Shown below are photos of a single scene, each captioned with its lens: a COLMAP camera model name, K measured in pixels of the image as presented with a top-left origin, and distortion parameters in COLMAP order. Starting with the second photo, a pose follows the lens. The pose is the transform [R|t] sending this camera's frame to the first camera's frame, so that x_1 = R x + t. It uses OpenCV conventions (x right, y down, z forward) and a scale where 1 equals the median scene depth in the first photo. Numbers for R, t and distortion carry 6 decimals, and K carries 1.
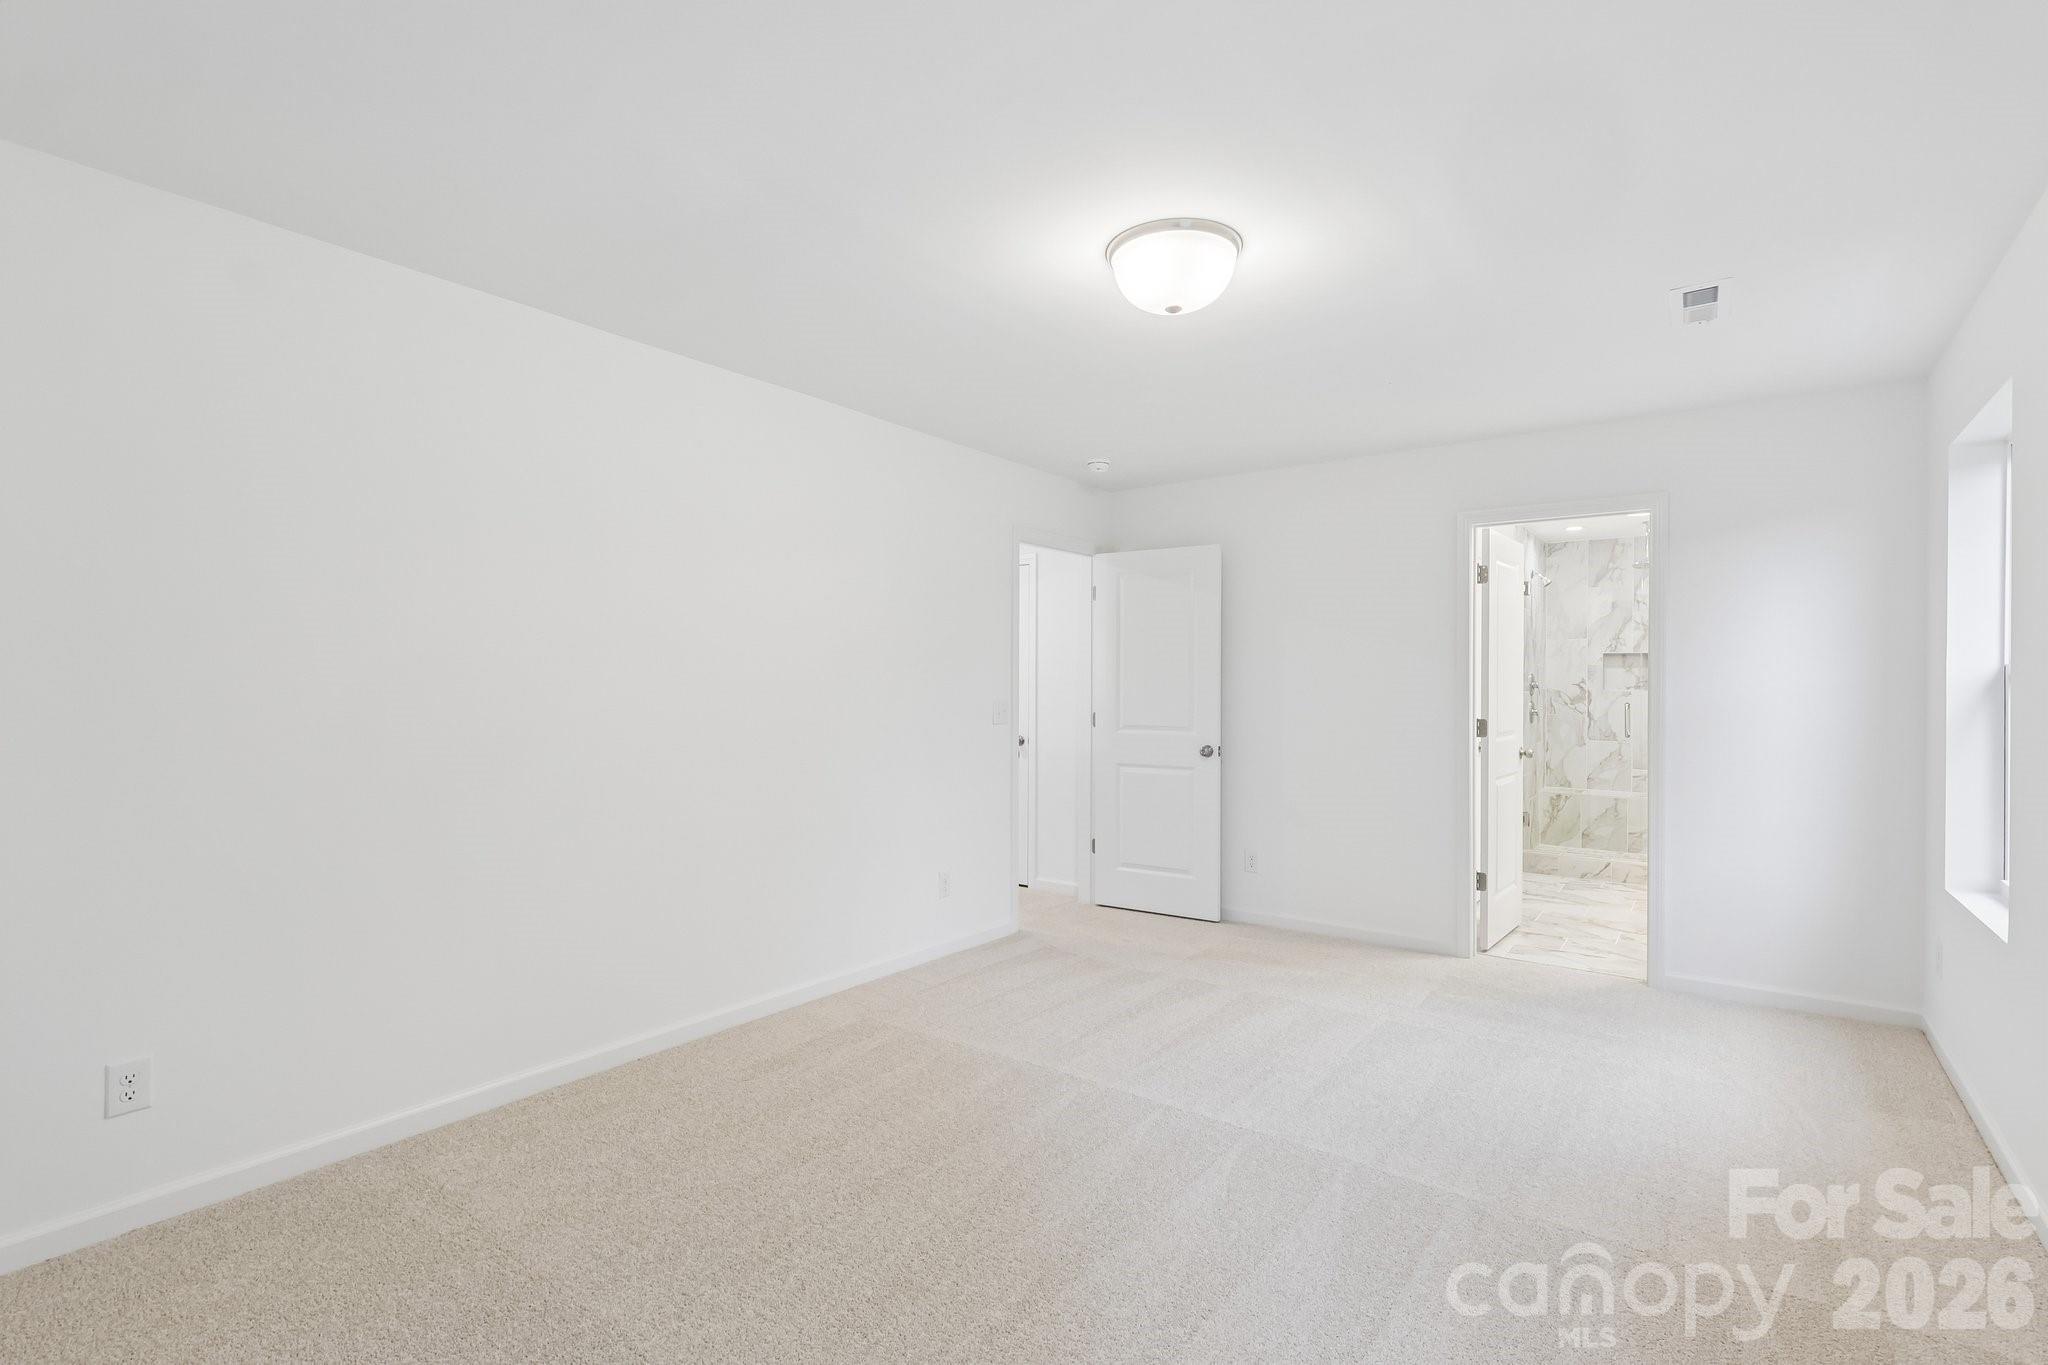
lens RADIAL K [[941.6, 0, 1029.9], [0, 941.6, 679.8], [0, 0, 1]] dist [0.001208, 0.000571]
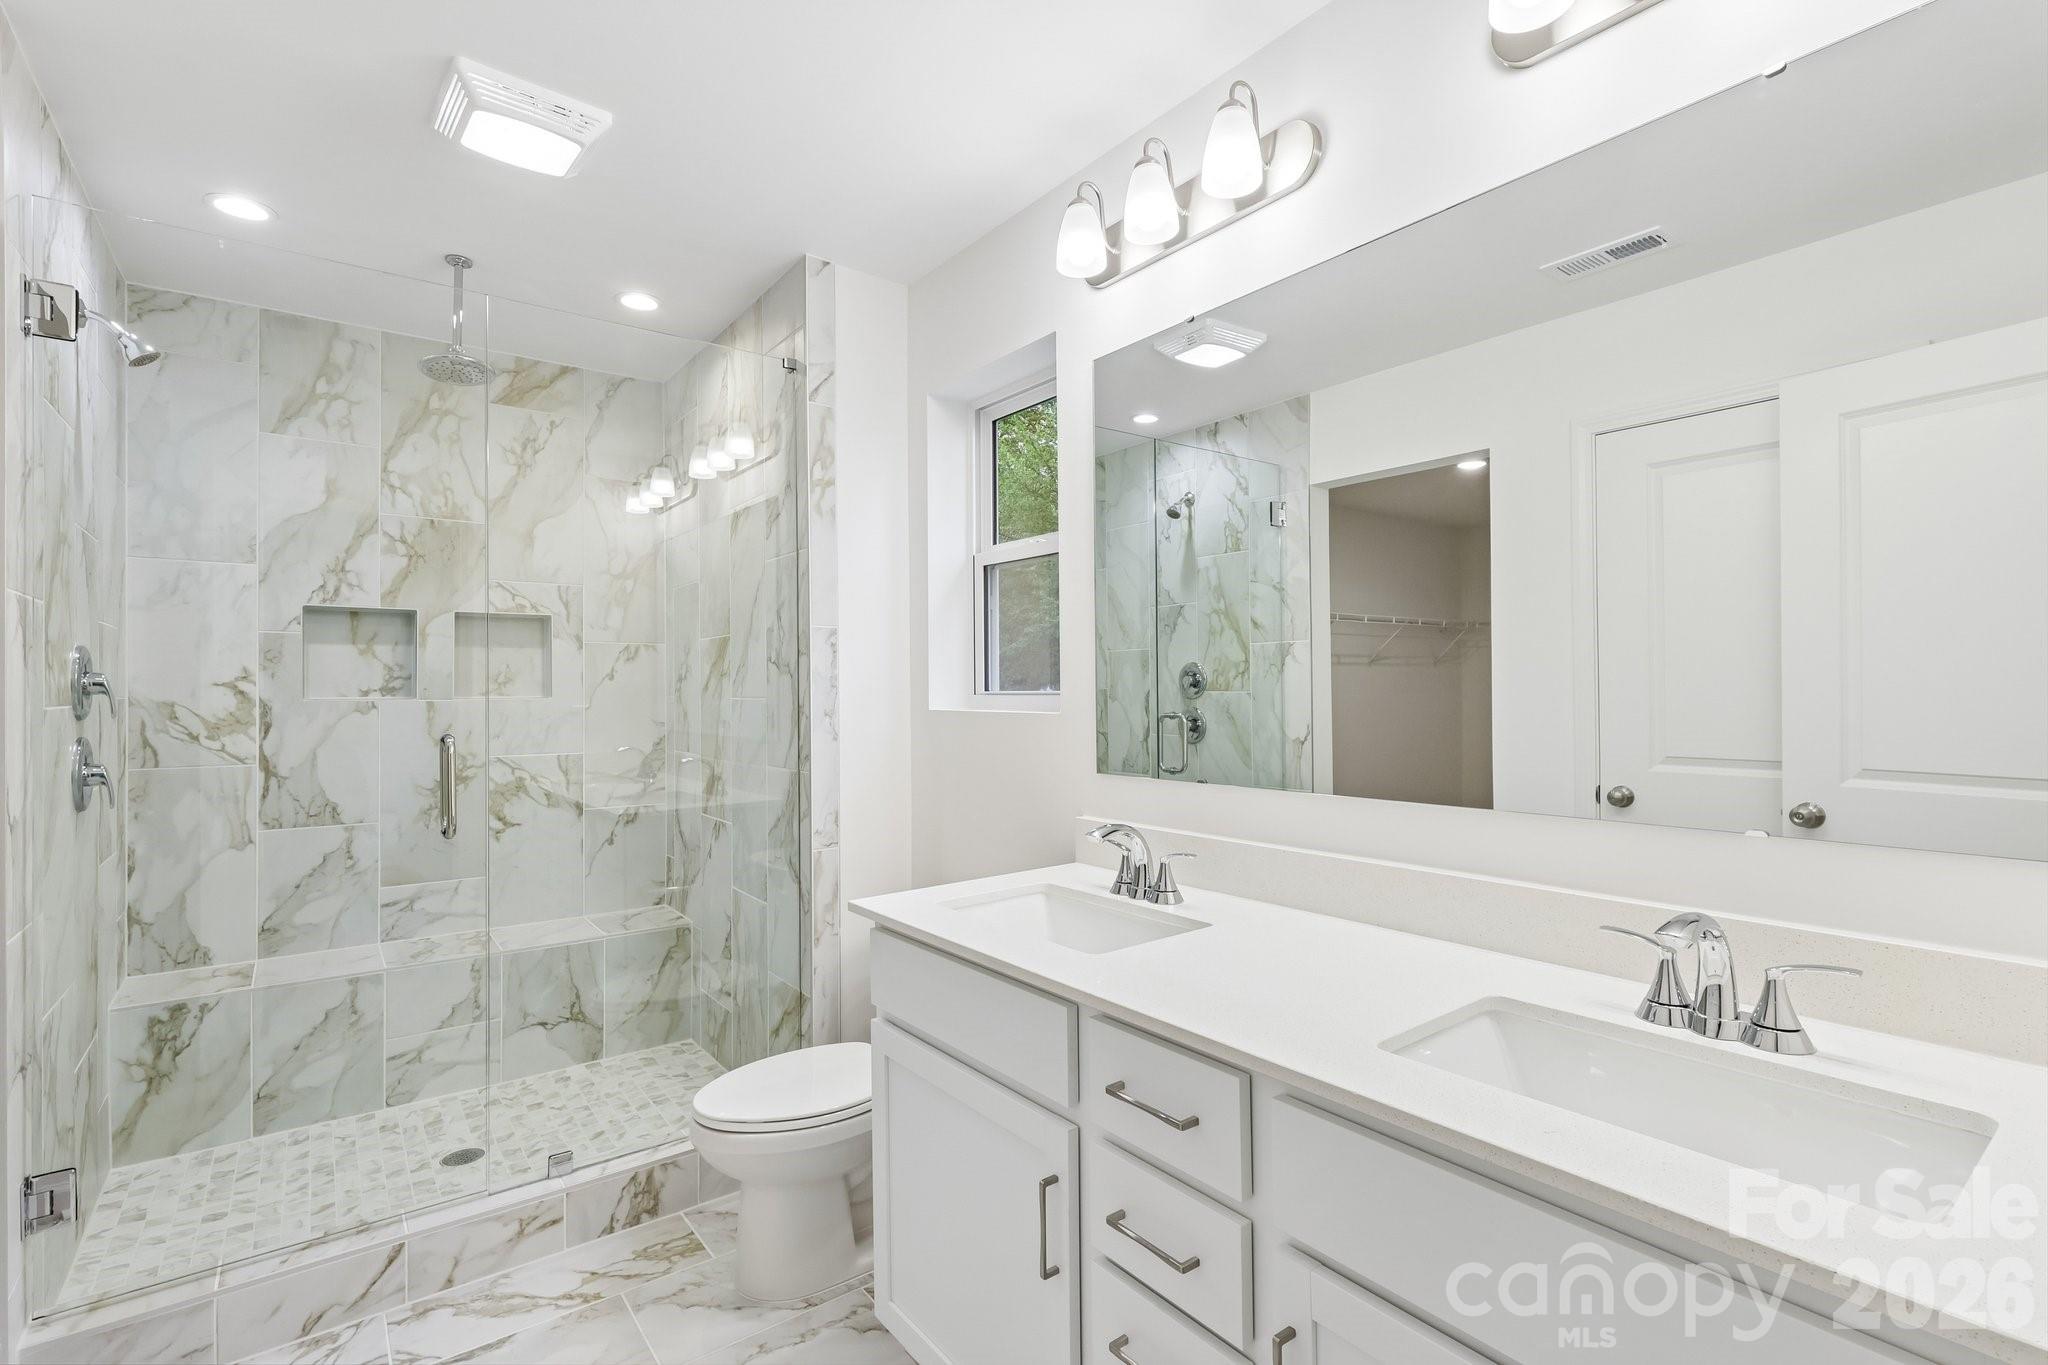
lens RADIAL K [[941.6, 0, 1031.1], [0, 941.6, 682.7], [0, 0, 1]] dist [0.001208, 0.000571]
pose [[0.271439, 0.001106, 0.962455, 0.313909], [0.008962, 0.999953, -0.003677, 0.008581], [-0.962414, 0.009623, 0.271416, 0.604222]]
